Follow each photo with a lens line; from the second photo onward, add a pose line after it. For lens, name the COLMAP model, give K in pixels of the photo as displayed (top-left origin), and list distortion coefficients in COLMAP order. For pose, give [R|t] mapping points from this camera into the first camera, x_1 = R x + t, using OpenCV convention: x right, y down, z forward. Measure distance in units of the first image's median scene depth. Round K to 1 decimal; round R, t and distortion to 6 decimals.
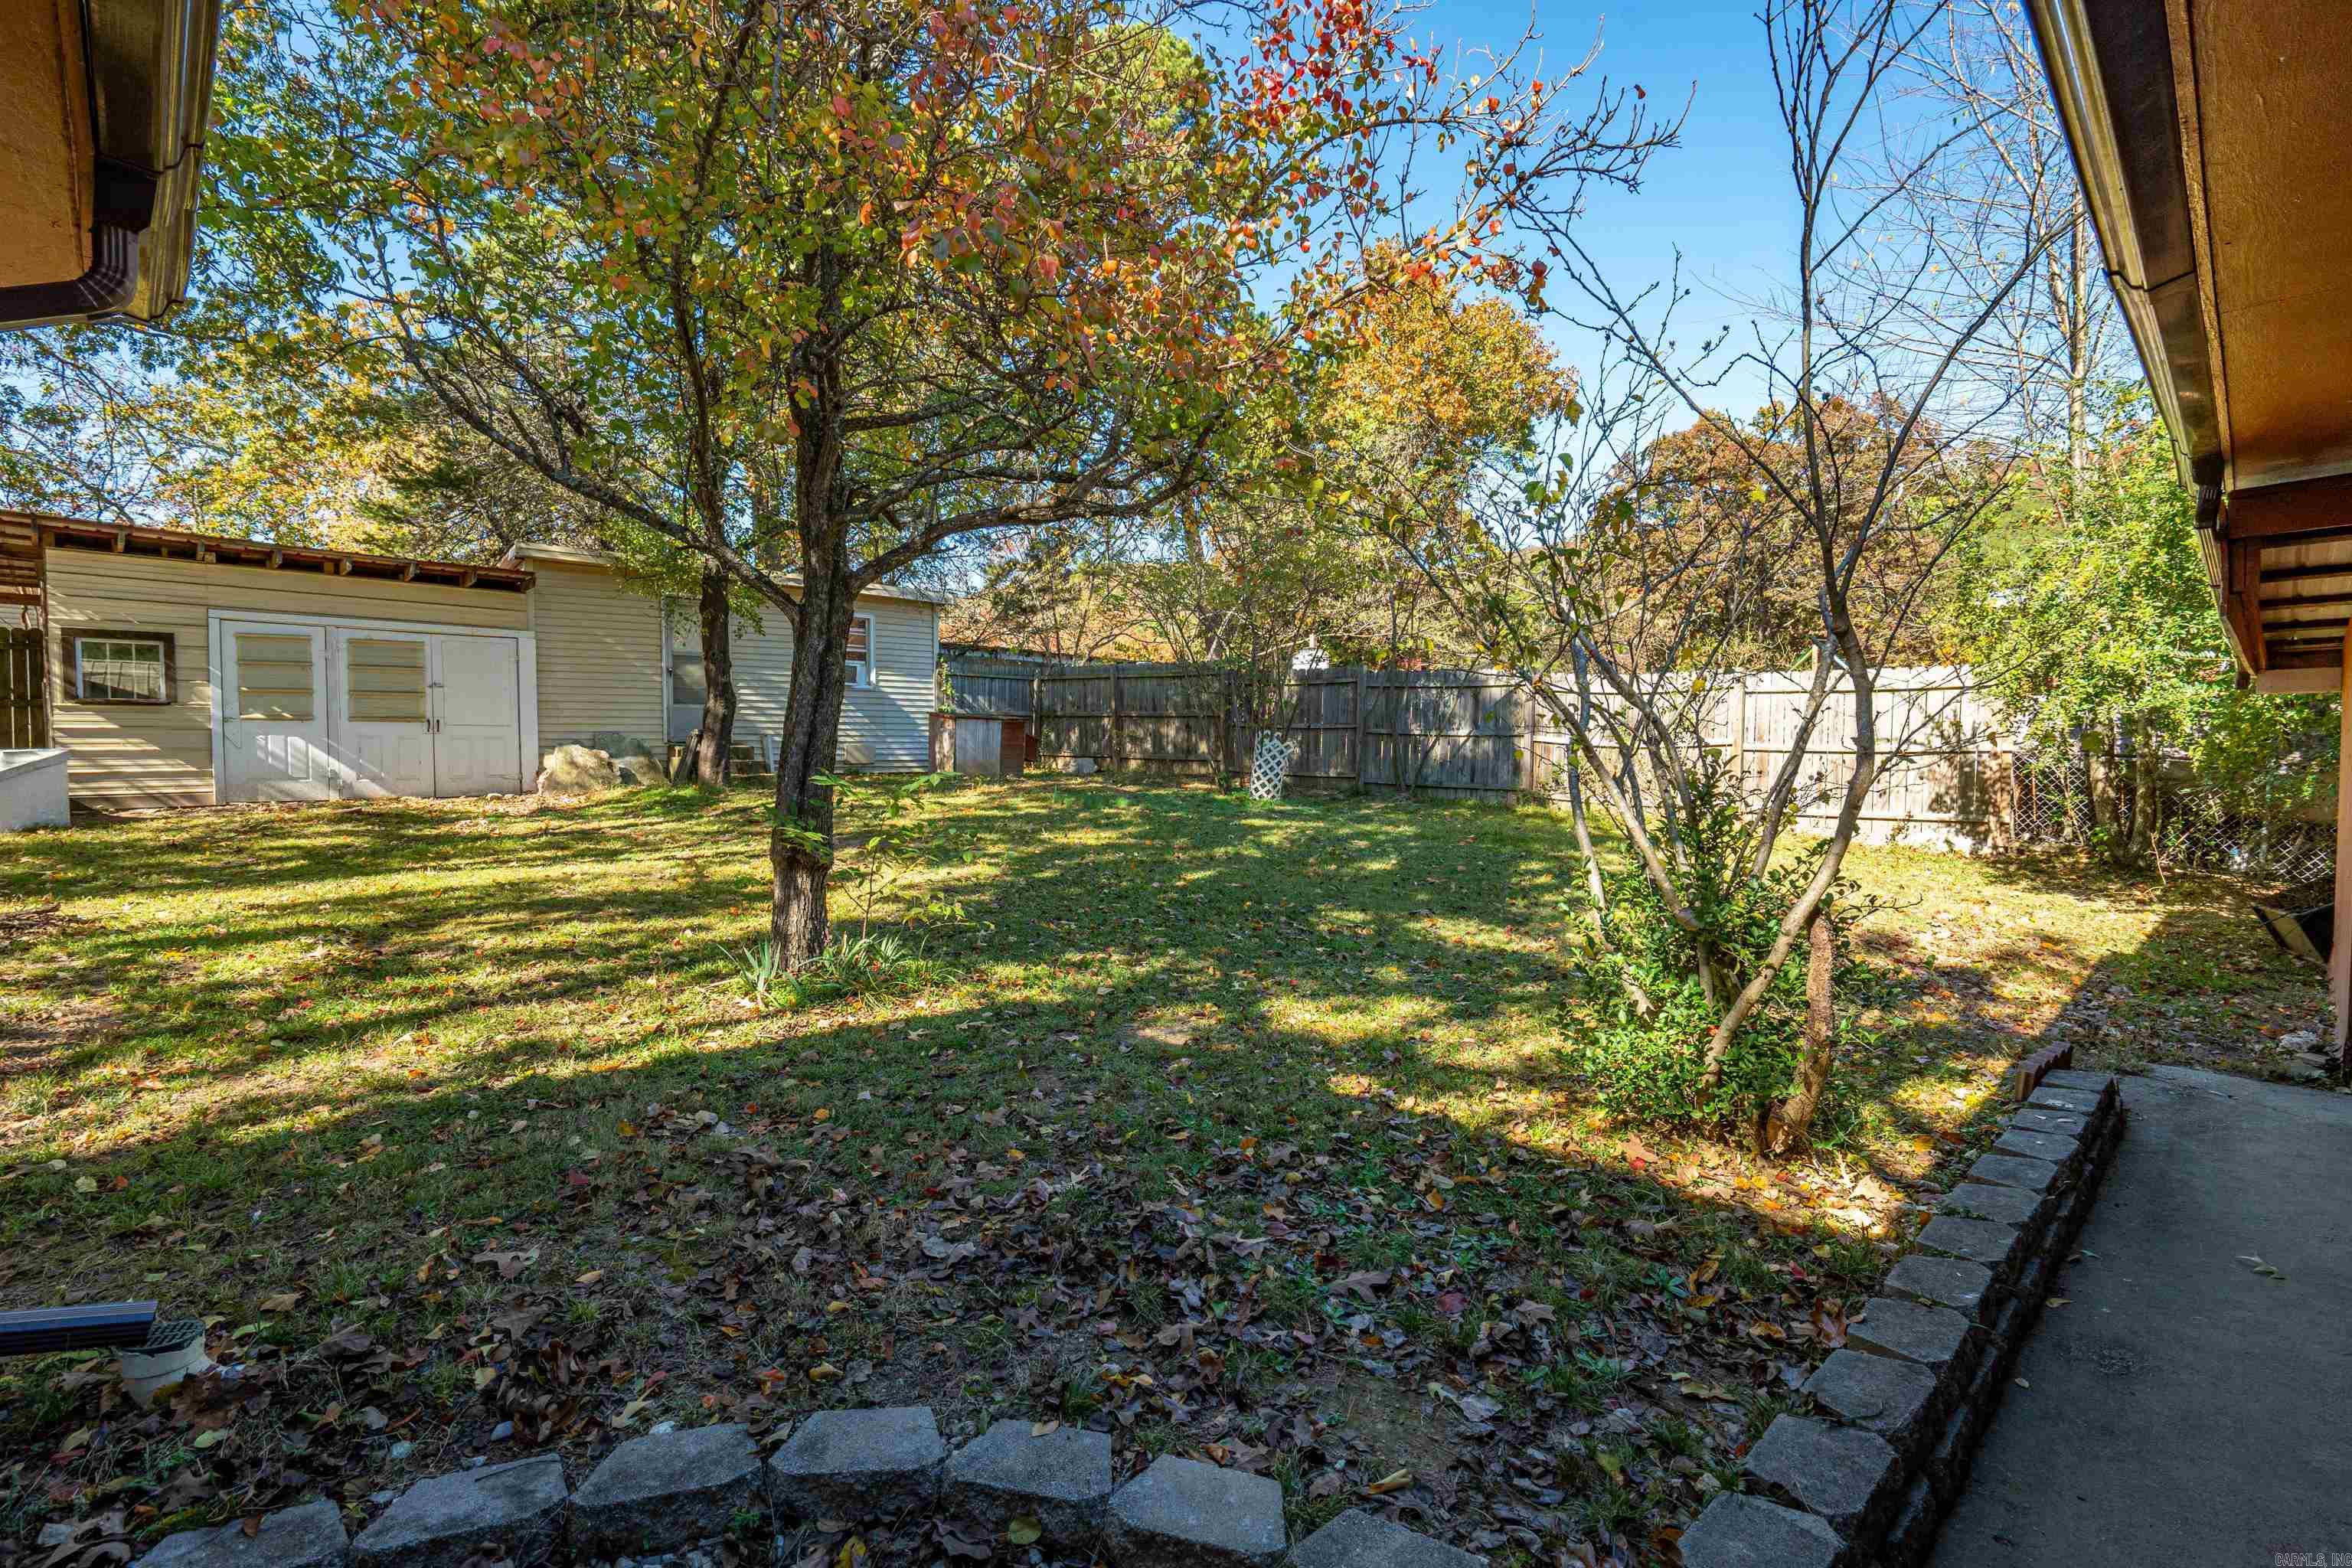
lens RADIAL K [[1069.5, 0, 1177.3], [0, 1069.5, 756.6], [0, 0, 1]] dist [0.000694, 0.001559]
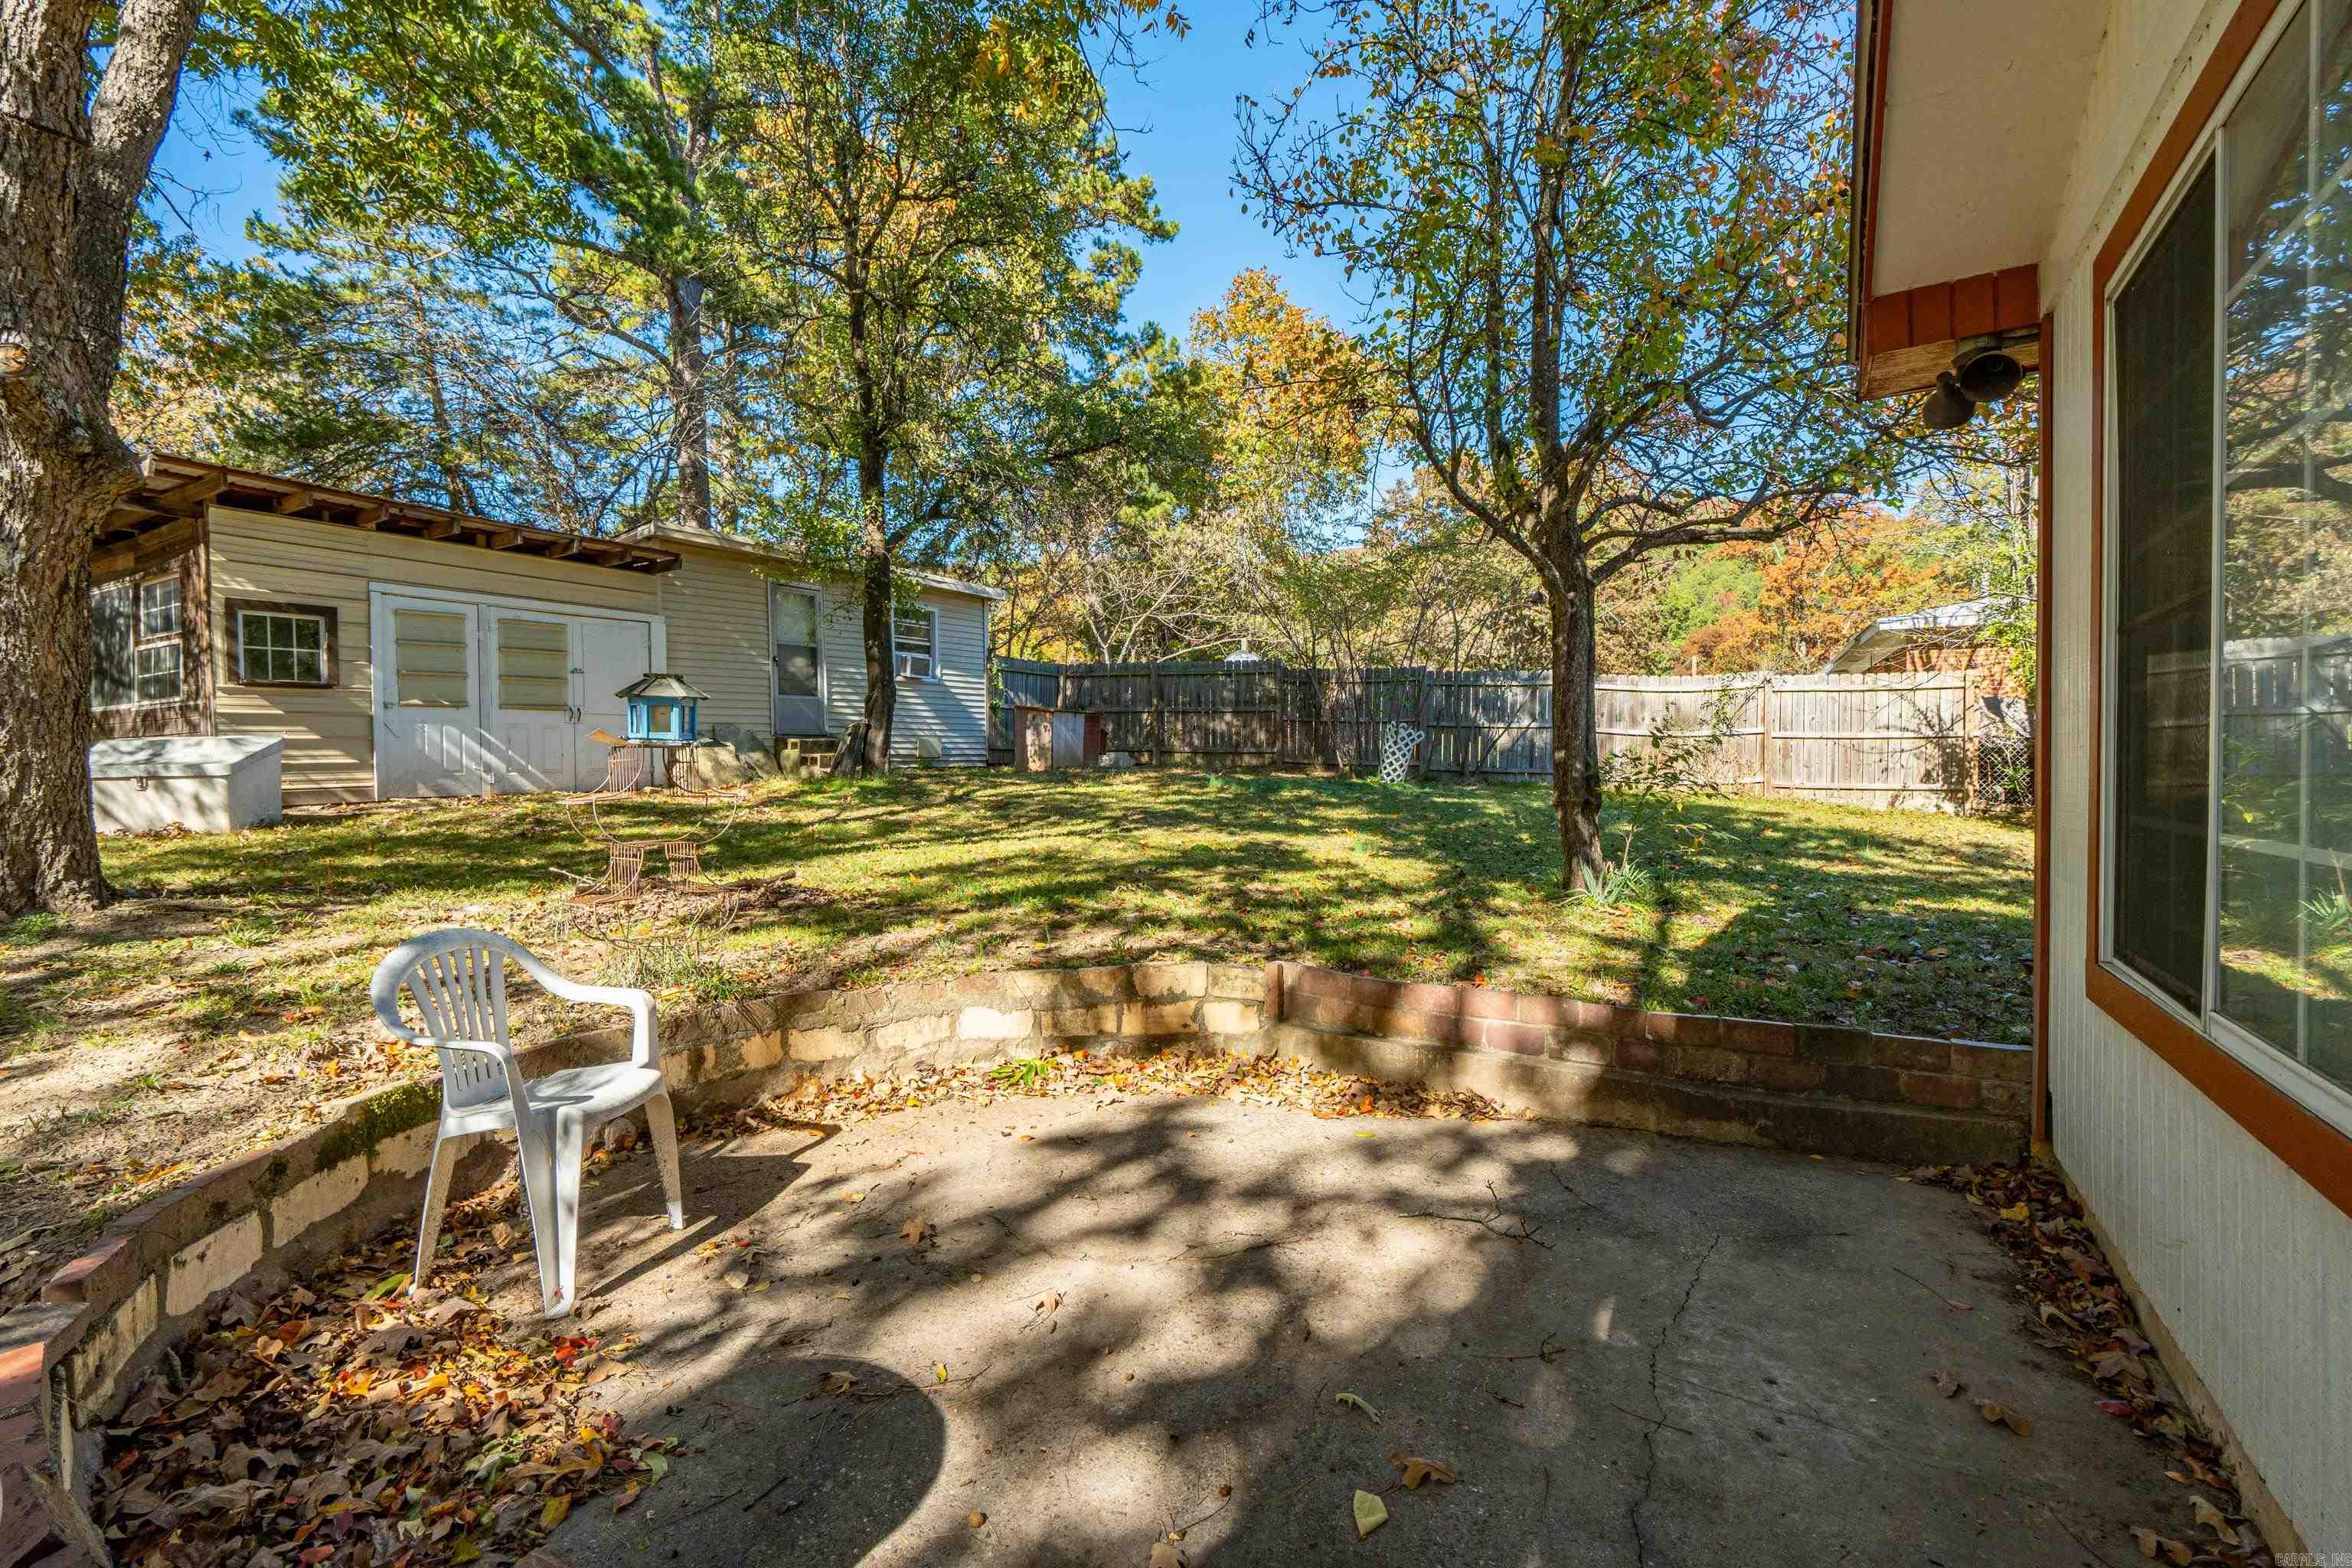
lens RADIAL K [[1069.5, 0, 1177.3], [0, 1069.5, 756.6], [0, 0, 1]] dist [0.000694, 0.001559]
pose [[0.967078, -0.006255, 0.254405, -0.469988], [0.007515, 0.999964, -0.003983, 0.016391], [-0.254371, 0.005763, 0.967090, -0.031158]]
